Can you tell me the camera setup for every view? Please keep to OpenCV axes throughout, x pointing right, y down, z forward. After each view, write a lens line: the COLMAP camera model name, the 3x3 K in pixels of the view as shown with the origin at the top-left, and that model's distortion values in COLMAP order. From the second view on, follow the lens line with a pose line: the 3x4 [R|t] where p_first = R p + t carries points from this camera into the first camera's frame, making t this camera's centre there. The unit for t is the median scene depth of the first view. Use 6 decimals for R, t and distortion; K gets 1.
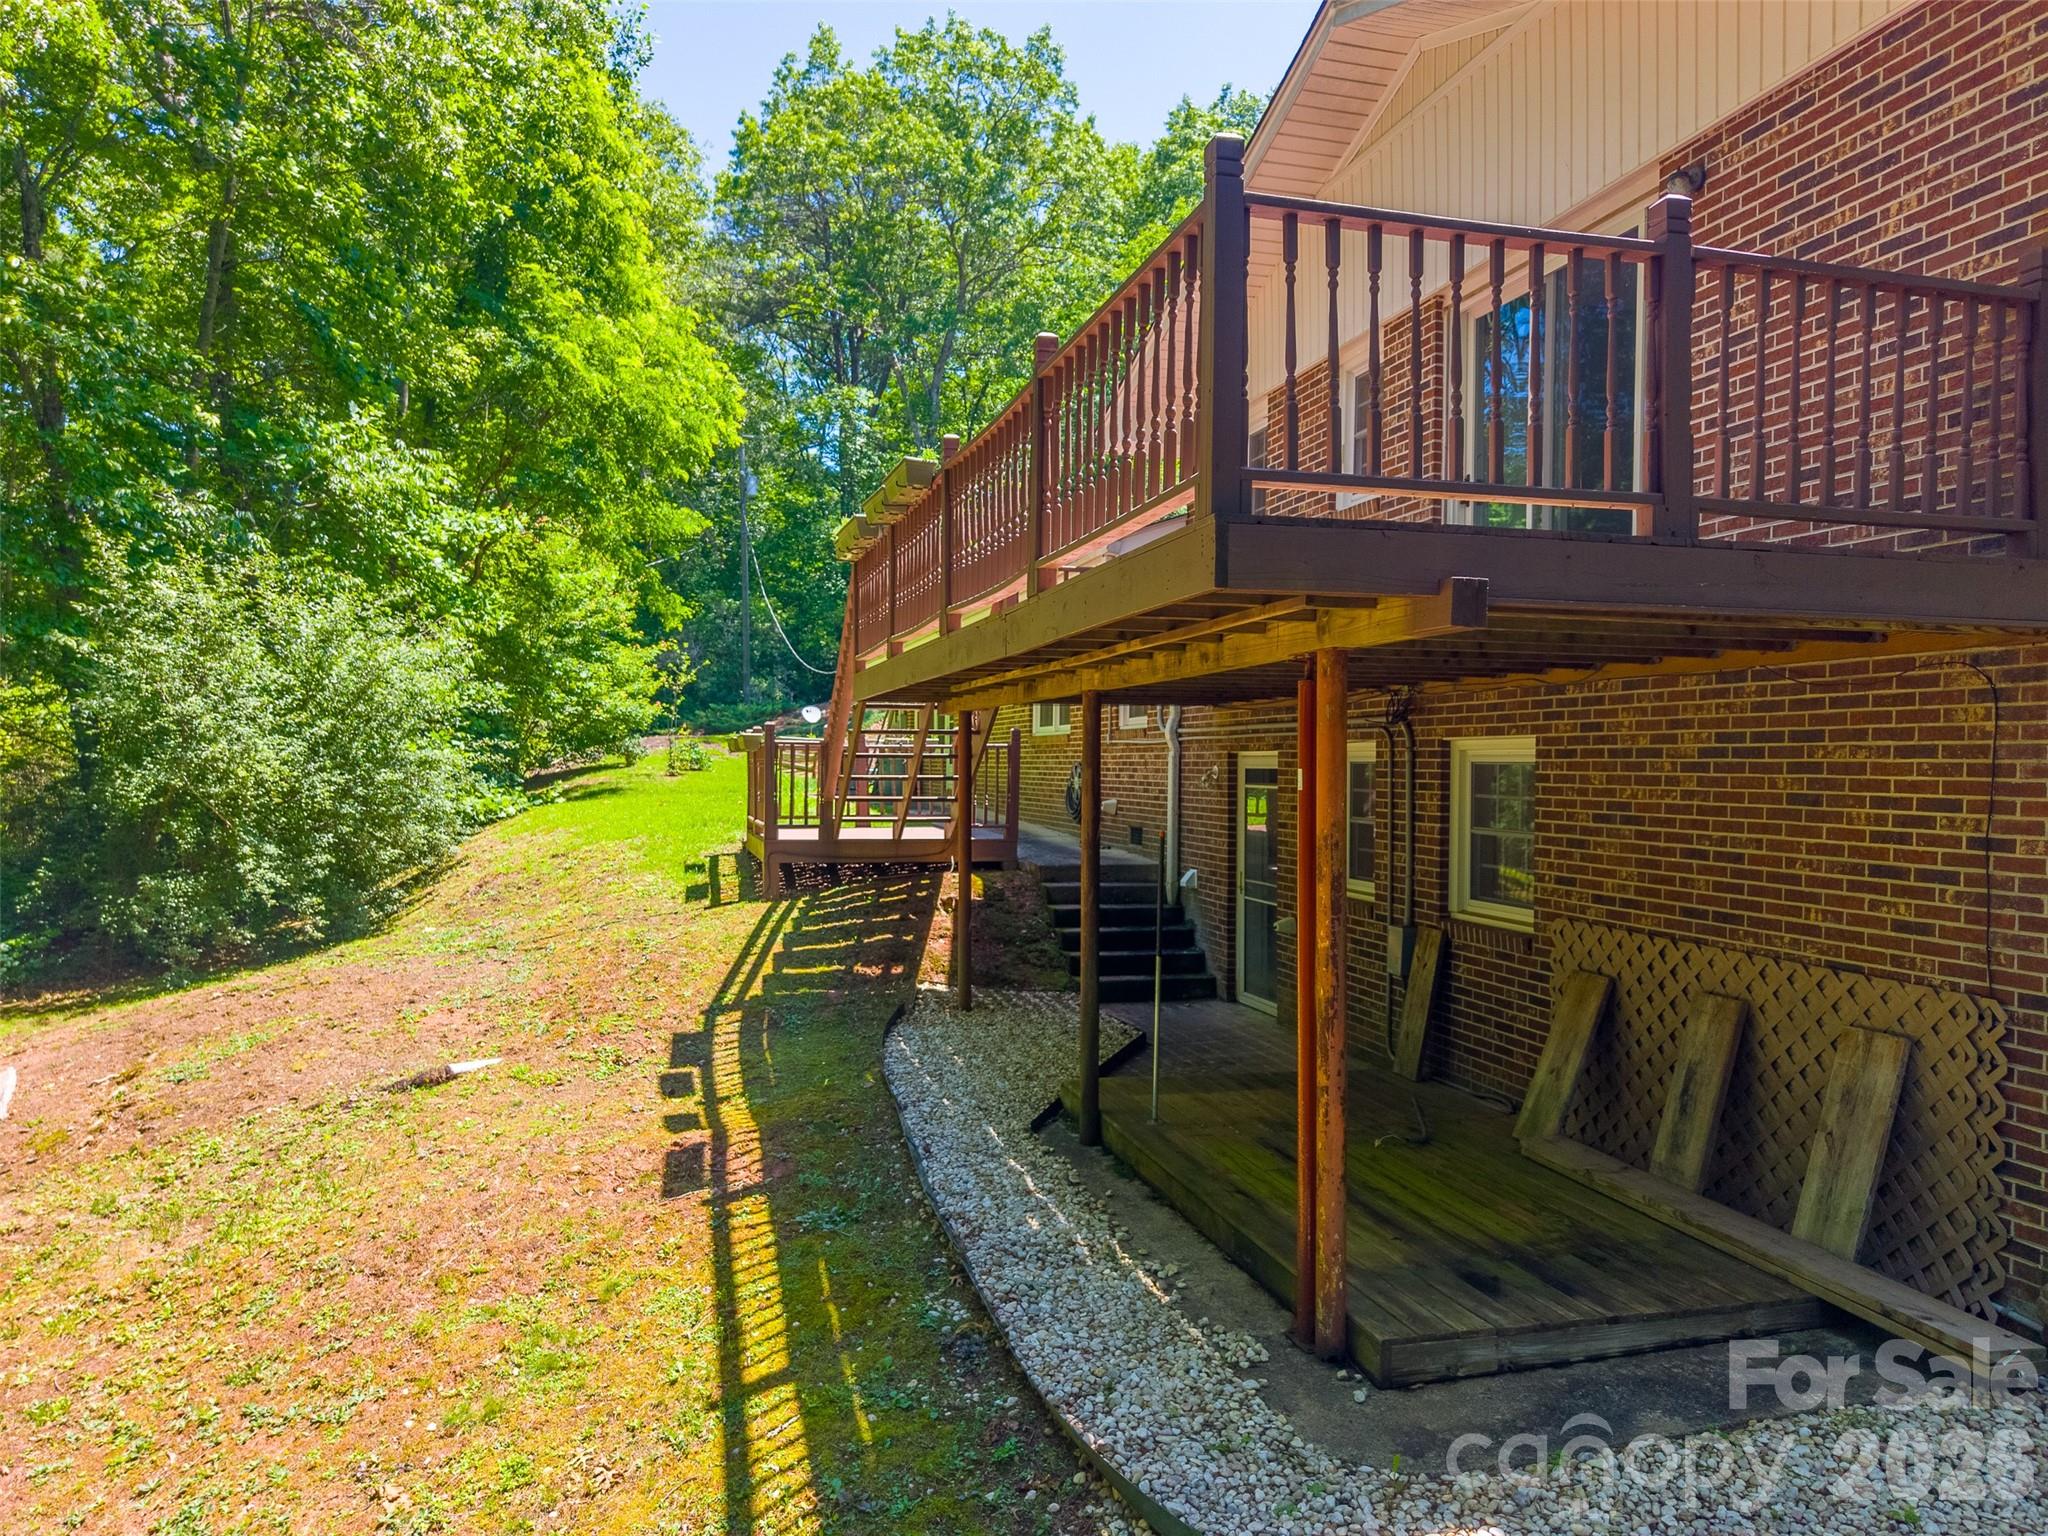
lens RADIAL K [[1368.4, 0, 1013.2], [0, 1368.4, 769.2], [0, 0, 1]] dist [0.024146, -0.026907]
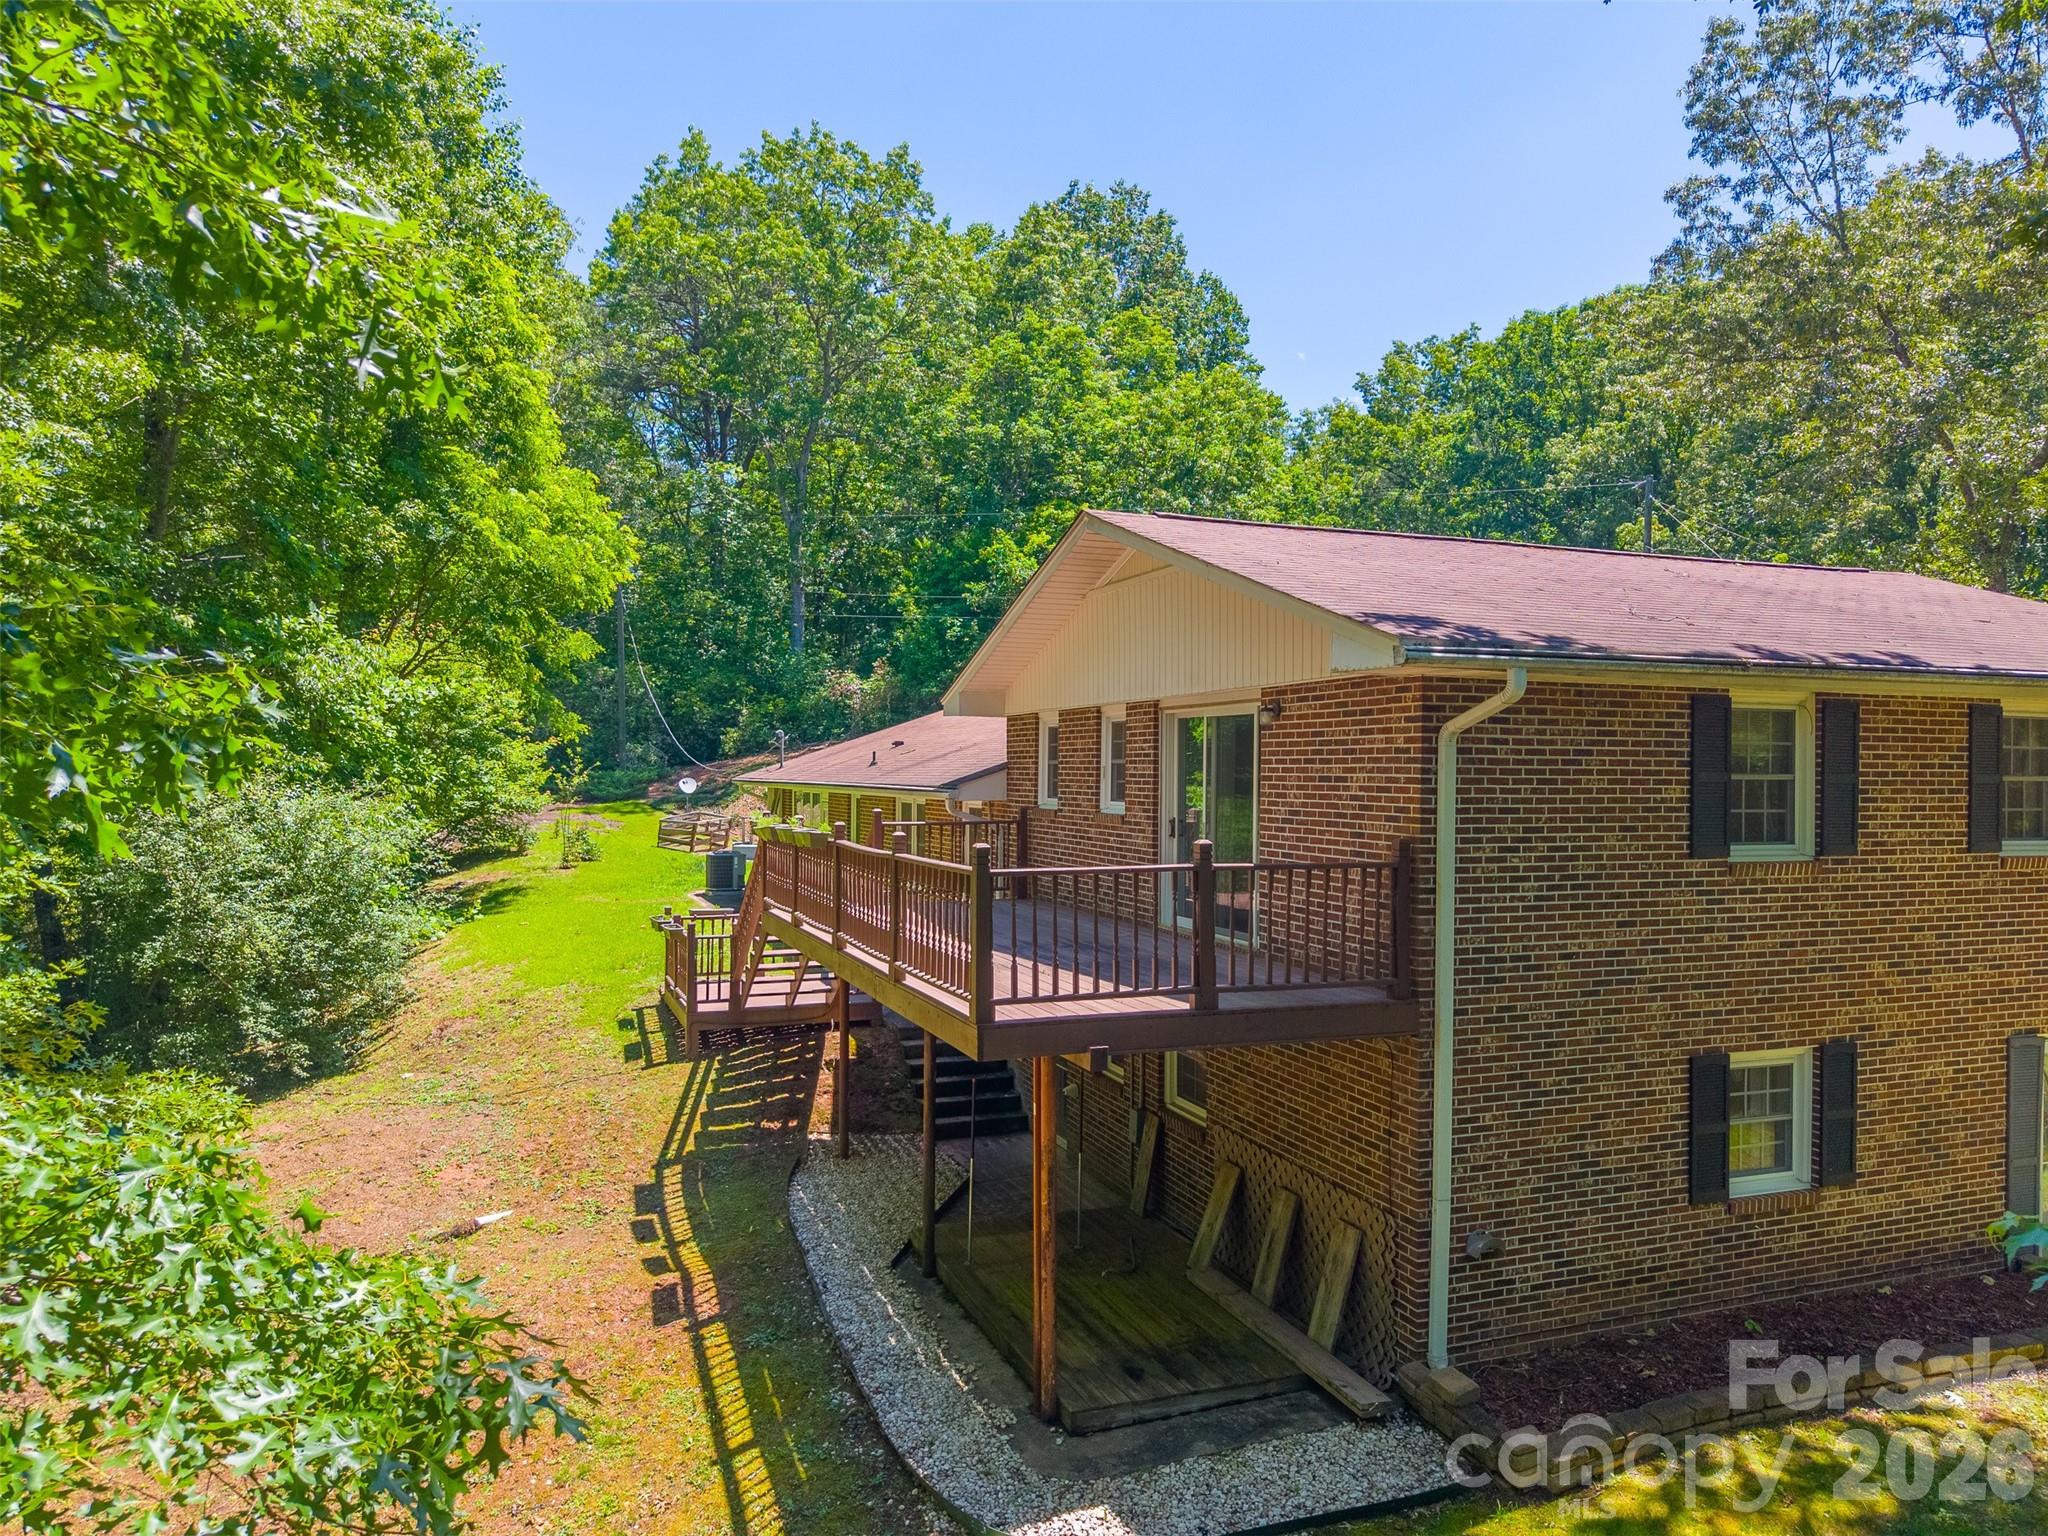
lens RADIAL K [[1368.4, 0, 1013.2], [0, 1368.4, 769.2], [0, 0, 1]] dist [0.024146, -0.026907]
pose [[0.994953, -0.002835, 0.100298, -0.002590], [0.002990, 0.999995, -0.001394, -0.212461], [-0.100293, 0.001687, 0.994956, -0.401390]]
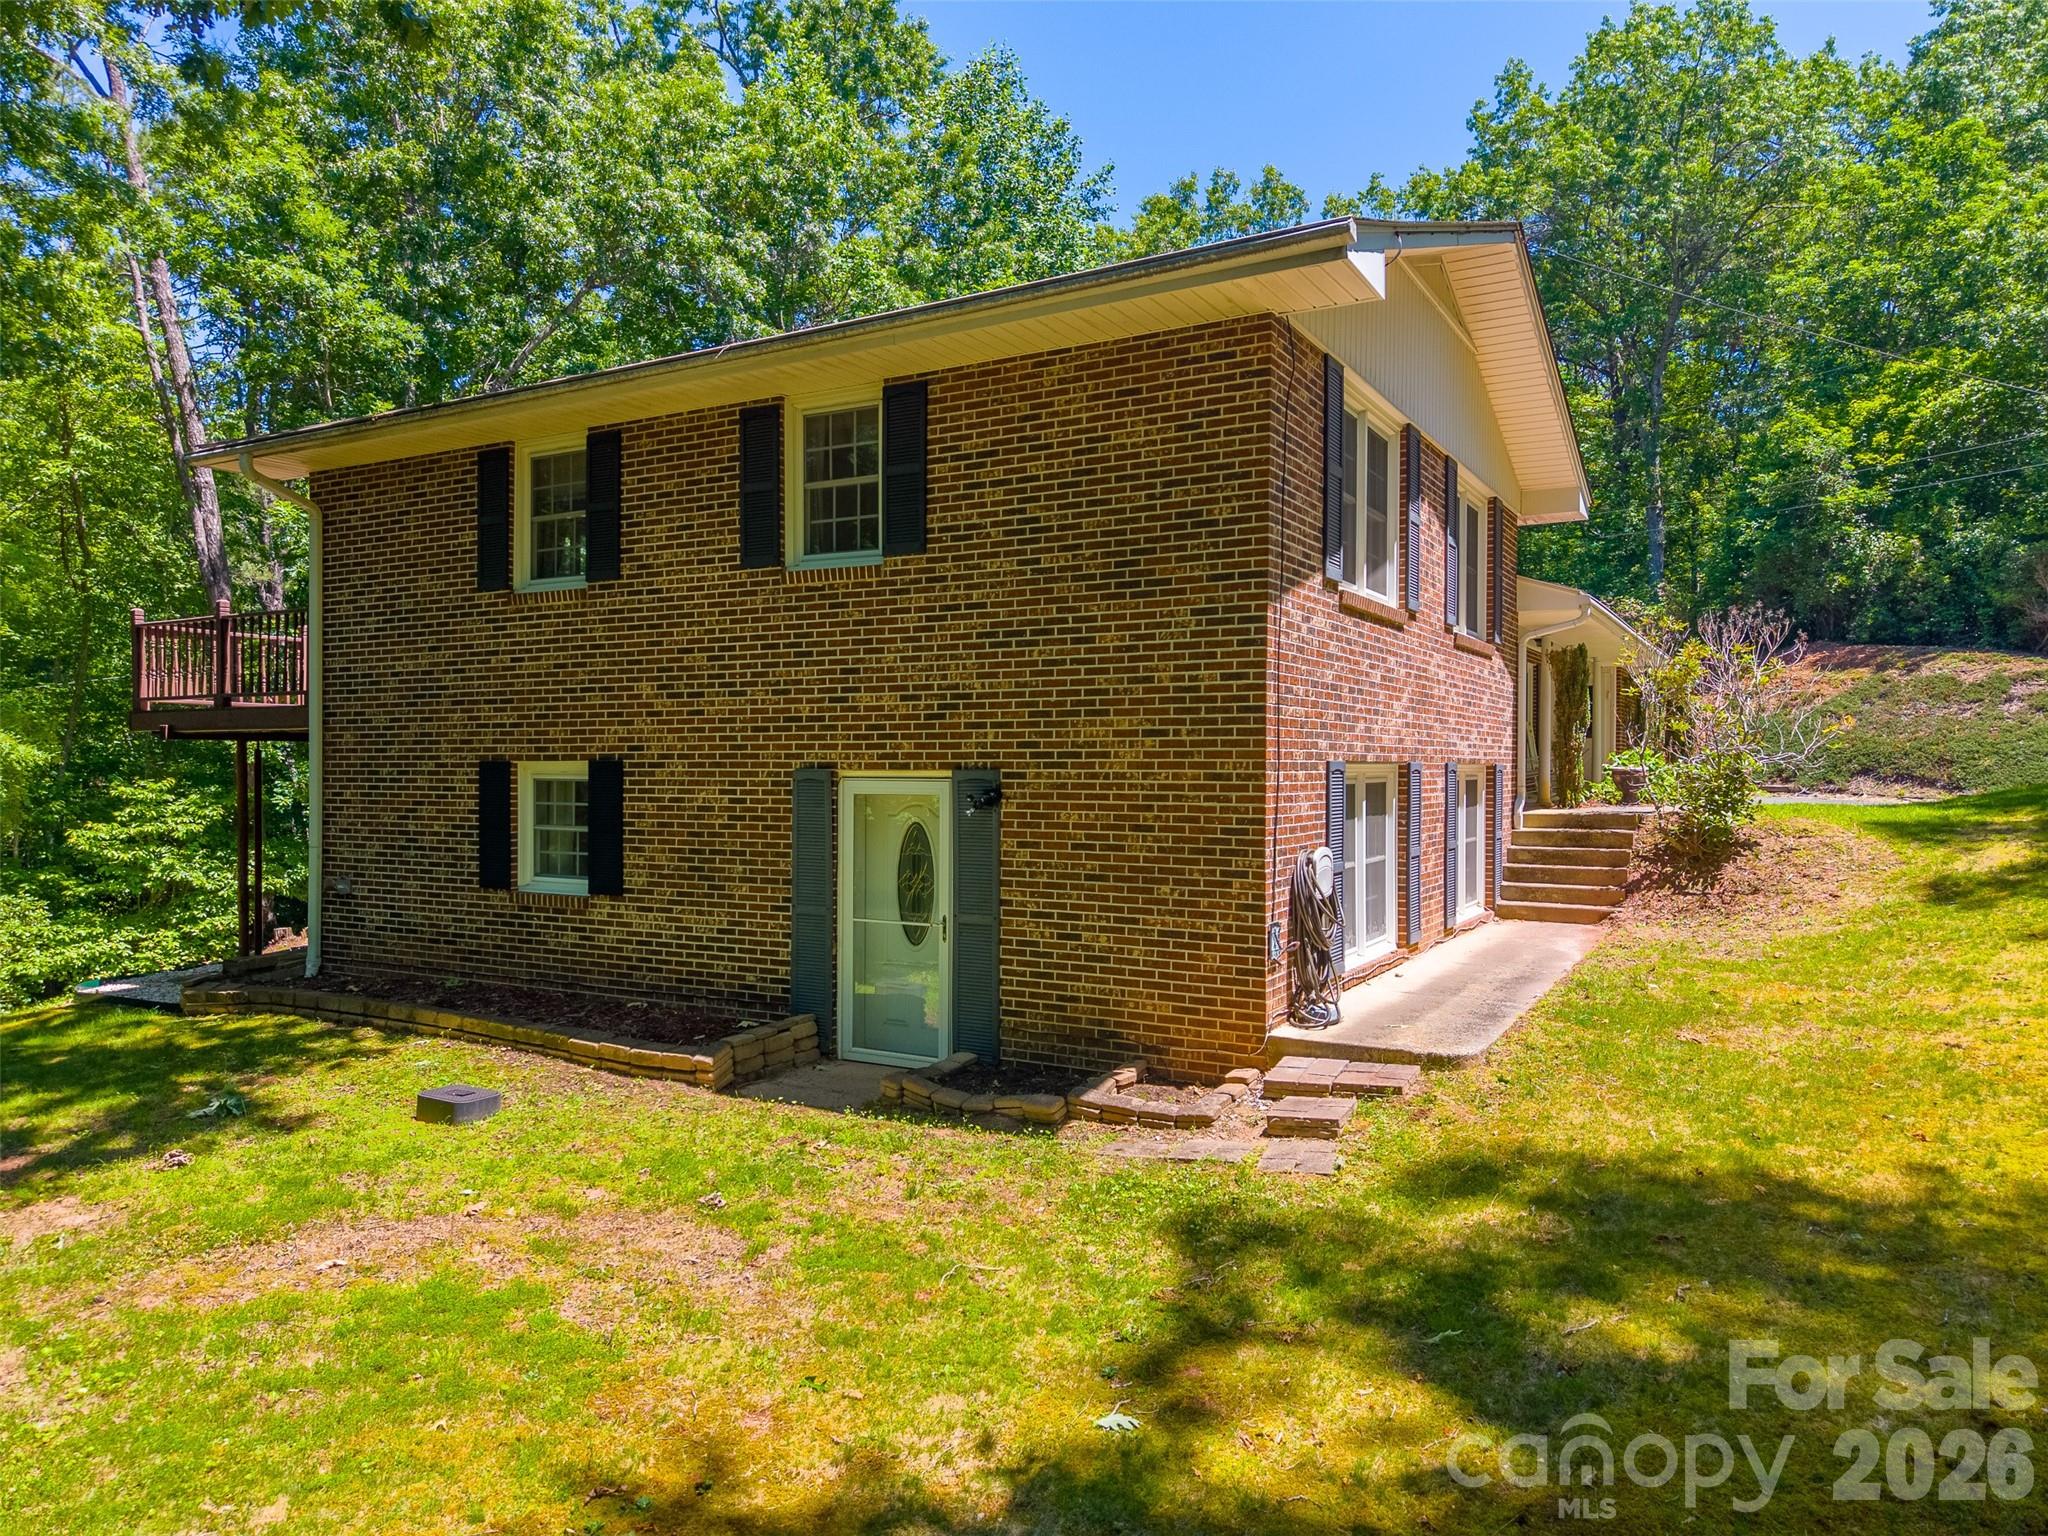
lens RADIAL K [[1368.4, 0, 1013.2], [0, 1368.4, 769.2], [0, 0, 1]] dist [0.024146, -0.026907]
pose [[0.718529, -0.005865, -0.695472, 1.500408], [0.004390, 0.999983, -0.003896, -0.019039], [0.695483, -0.000254, 0.718542, -0.035879]]
